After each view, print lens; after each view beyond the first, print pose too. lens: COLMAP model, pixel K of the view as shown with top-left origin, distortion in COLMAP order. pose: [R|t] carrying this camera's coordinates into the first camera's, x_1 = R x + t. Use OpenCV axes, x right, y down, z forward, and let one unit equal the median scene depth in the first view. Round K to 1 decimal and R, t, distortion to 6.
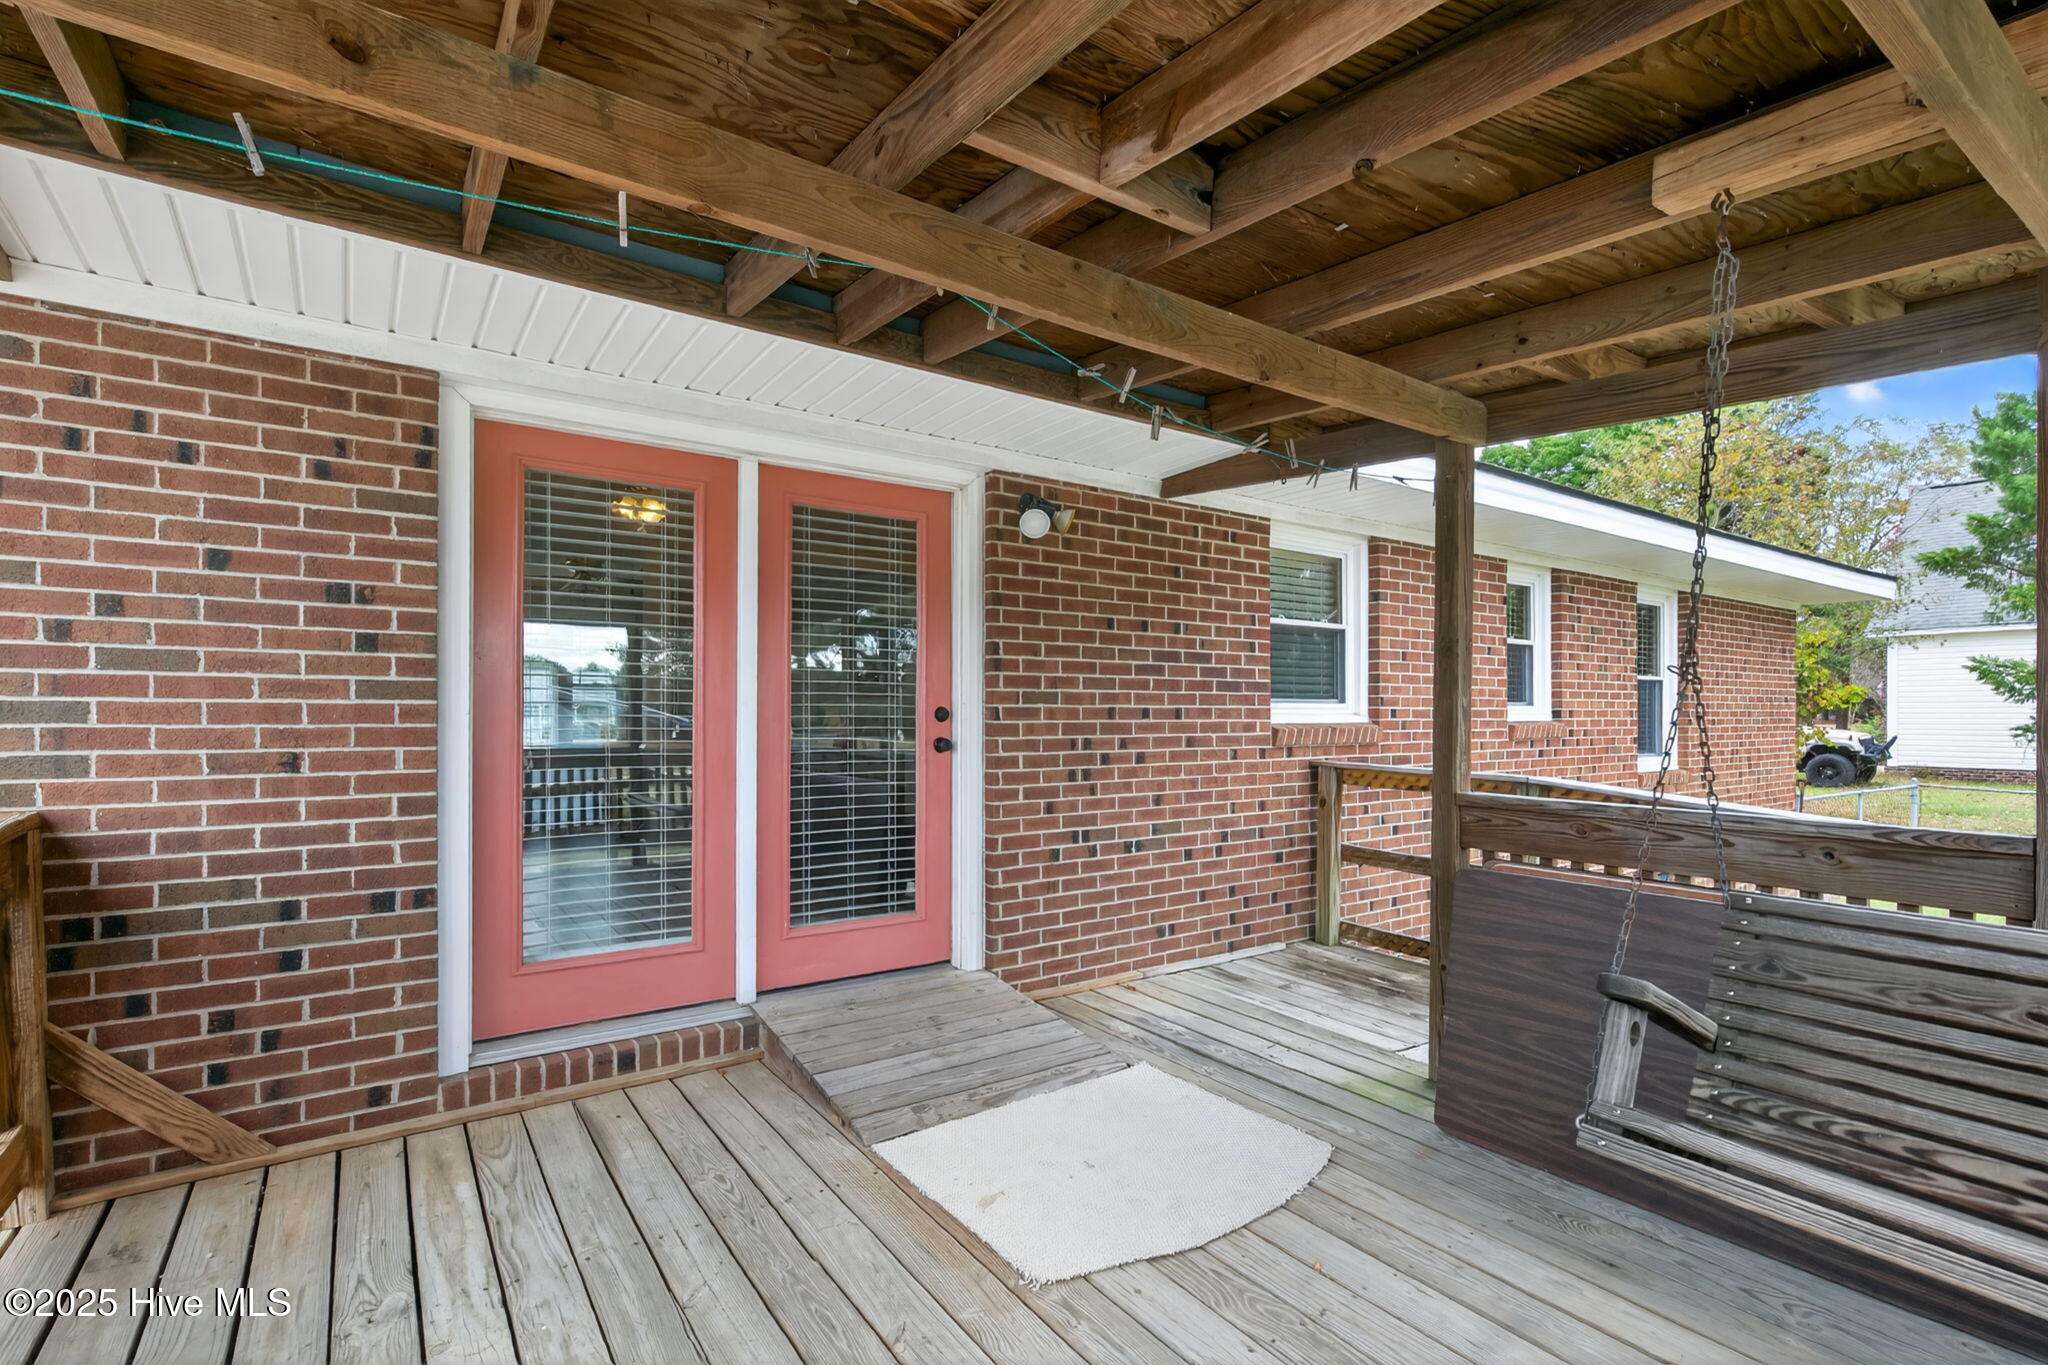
lens RADIAL K [[953.4, 0, 1025.1], [0, 953.4, 689.8], [0, 0, 1]] dist [0.001264, 0.000409]
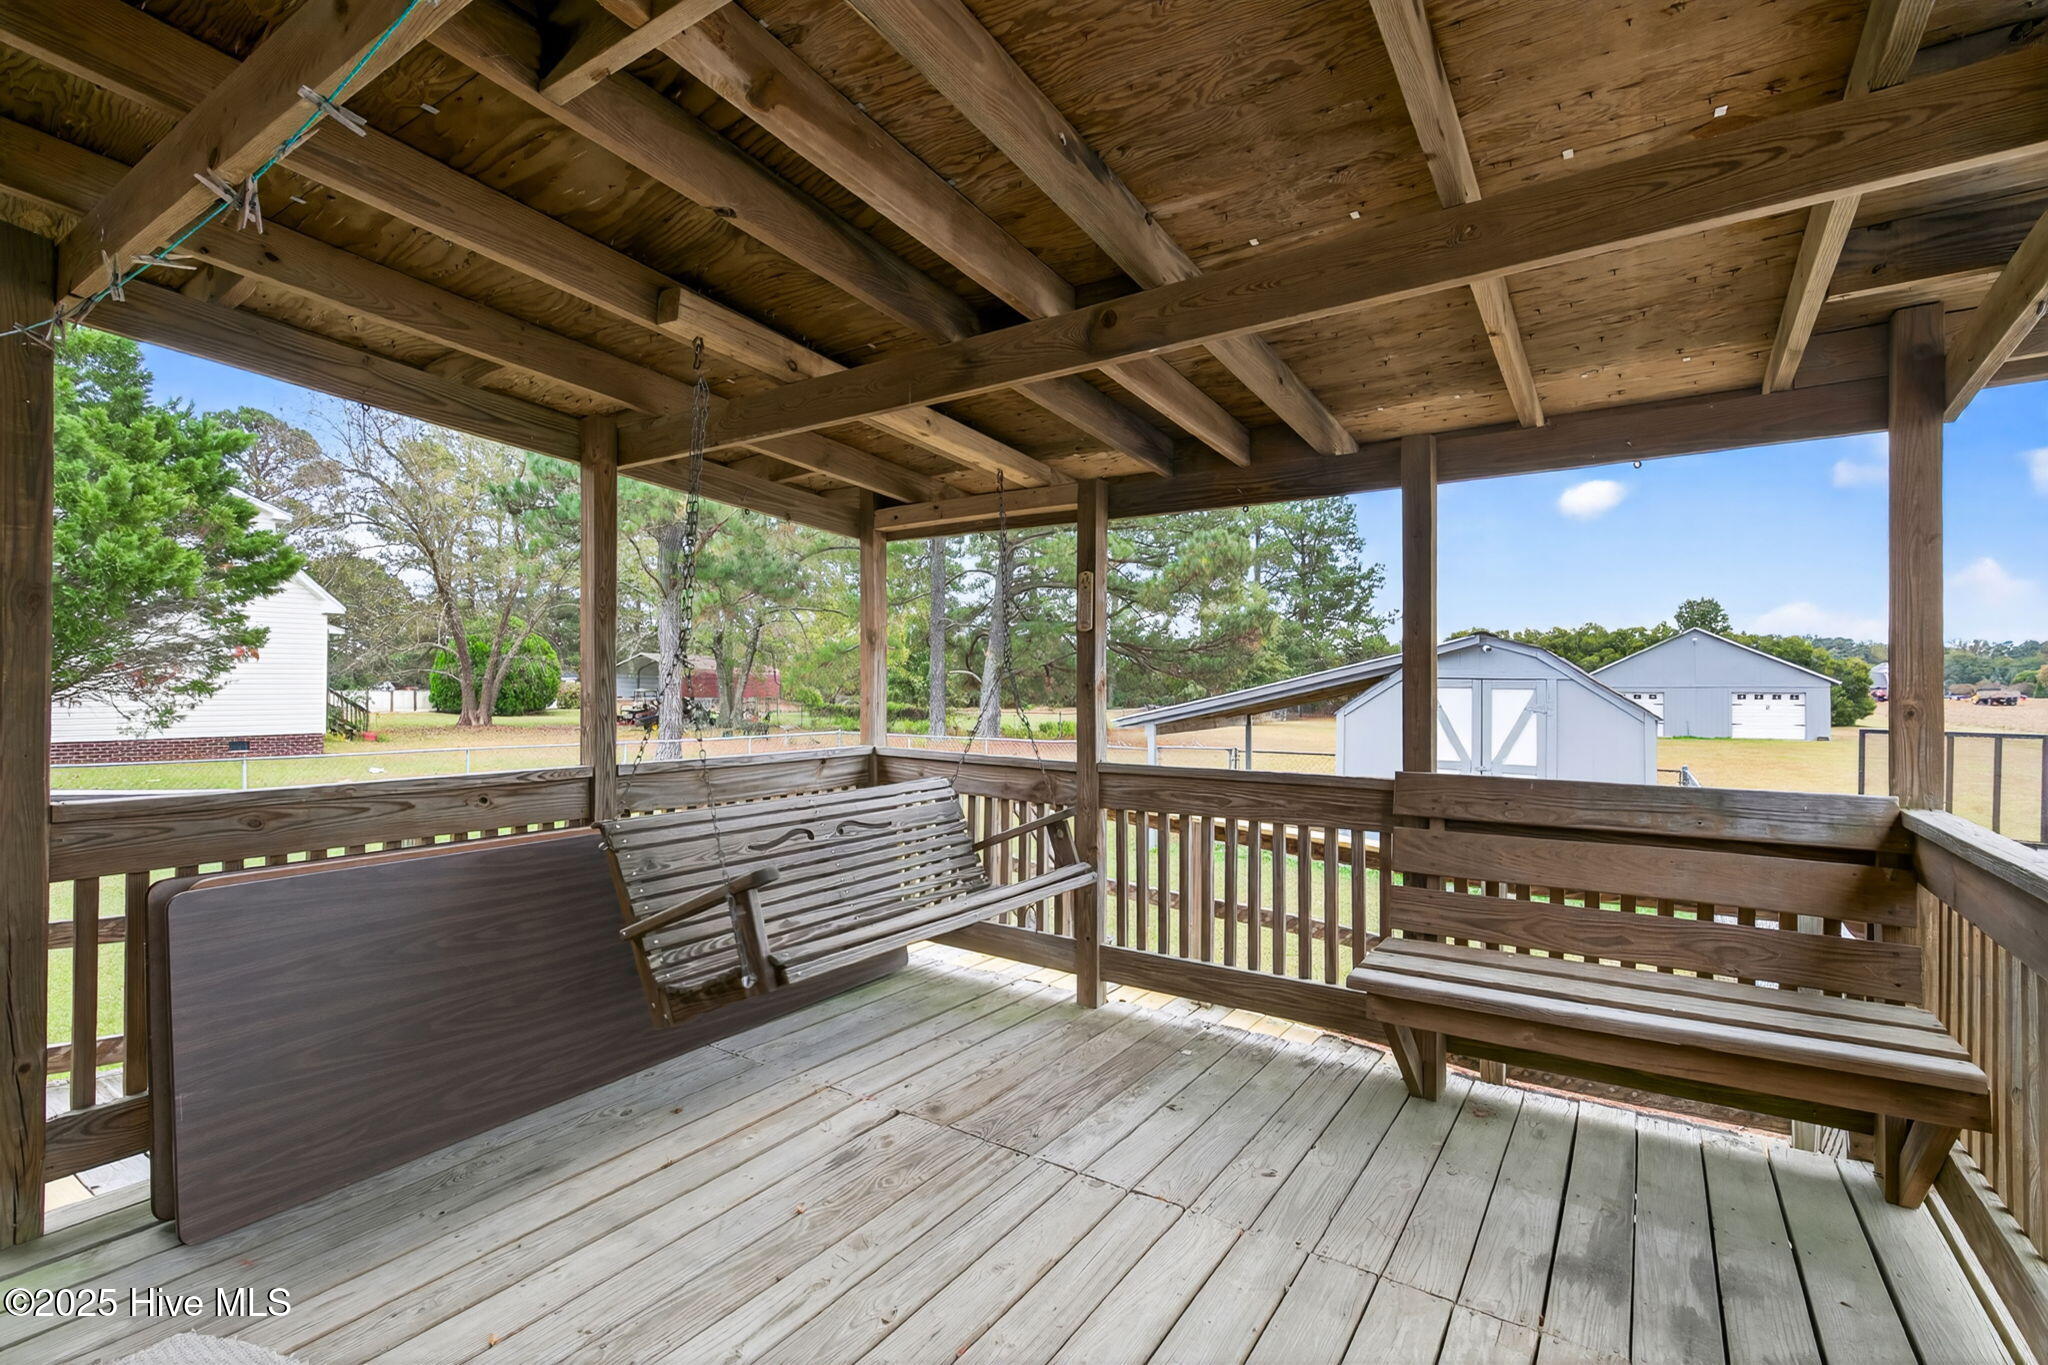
lens RADIAL K [[942.7, 0, 1027.8], [0, 942.7, 670.5], [0, 0, 1]] dist [0.001172, 0.000305]
pose [[-0.371670, 0.011162, 0.928298, -0.612251], [-0.023830, 0.999484, -0.021559, 0.010419], [-0.928059, -0.030134, -0.371212, 0.817969]]
